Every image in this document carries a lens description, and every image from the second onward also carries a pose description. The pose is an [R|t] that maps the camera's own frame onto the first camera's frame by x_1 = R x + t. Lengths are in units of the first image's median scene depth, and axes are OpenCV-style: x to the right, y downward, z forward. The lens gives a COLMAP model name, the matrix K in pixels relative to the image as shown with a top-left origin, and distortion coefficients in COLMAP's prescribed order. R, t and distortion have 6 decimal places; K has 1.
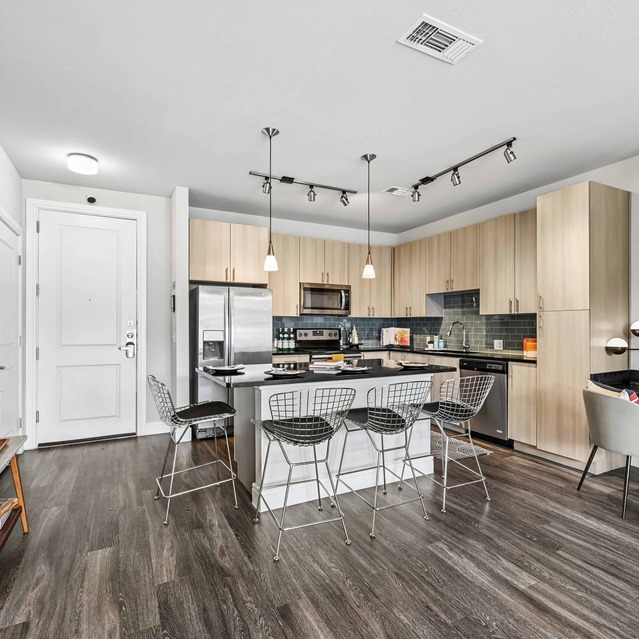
lens RADIAL K [[406.3, 0, 319.8], [0, 406.3, 323.2], [0, 0, 1]] dist [-0.003403, 0.001867]
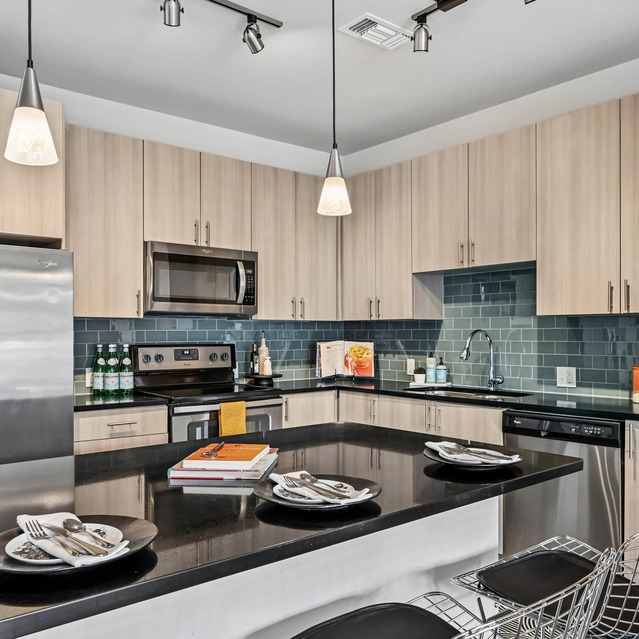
lens RADIAL K [[650.8, 0, 330.0], [0, 650.8, 339.7], [0, 0, 1]] dist [-0.032060, 0.000000]
pose [[0.975557, -0.005659, 0.219672, -0.007446], [0.001781, 0.999839, 0.017845, -0.005267], [-0.219738, -0.017018, 0.975411, 0.257559]]
